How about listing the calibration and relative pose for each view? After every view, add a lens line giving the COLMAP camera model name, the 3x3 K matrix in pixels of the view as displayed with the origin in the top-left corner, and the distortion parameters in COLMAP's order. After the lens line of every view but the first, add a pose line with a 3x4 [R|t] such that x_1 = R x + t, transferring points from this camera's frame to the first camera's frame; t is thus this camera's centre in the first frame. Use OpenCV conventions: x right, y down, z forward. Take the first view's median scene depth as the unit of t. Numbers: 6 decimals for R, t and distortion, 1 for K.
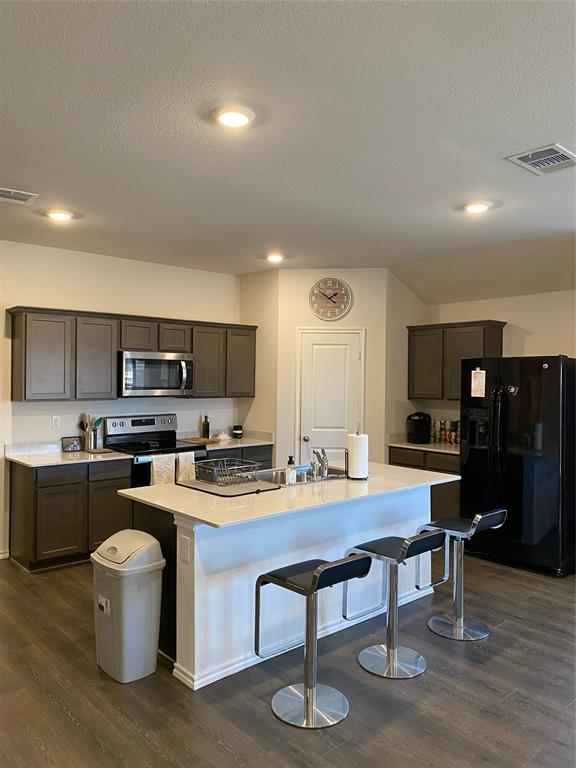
lens RADIAL K [[580.0, 0, 286.3], [0, 580.0, 384.1], [0, 0, 1]] dist [0.051412, -0.004072]
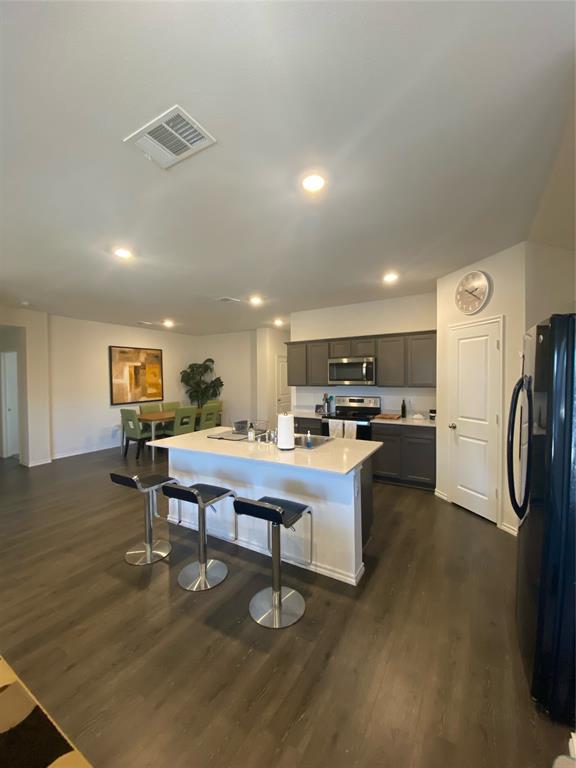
lens RADIAL K [[307.7, 0, 286.2], [0, 307.7, 385.3], [0, 0, 1]] dist [0.011711, -0.000205]
pose [[0.300130, 0.014934, -0.953781, 0.544582], [0.001163, 0.999871, 0.016022, 0.007762], [0.953898, -0.005918, 0.300074, 0.567451]]
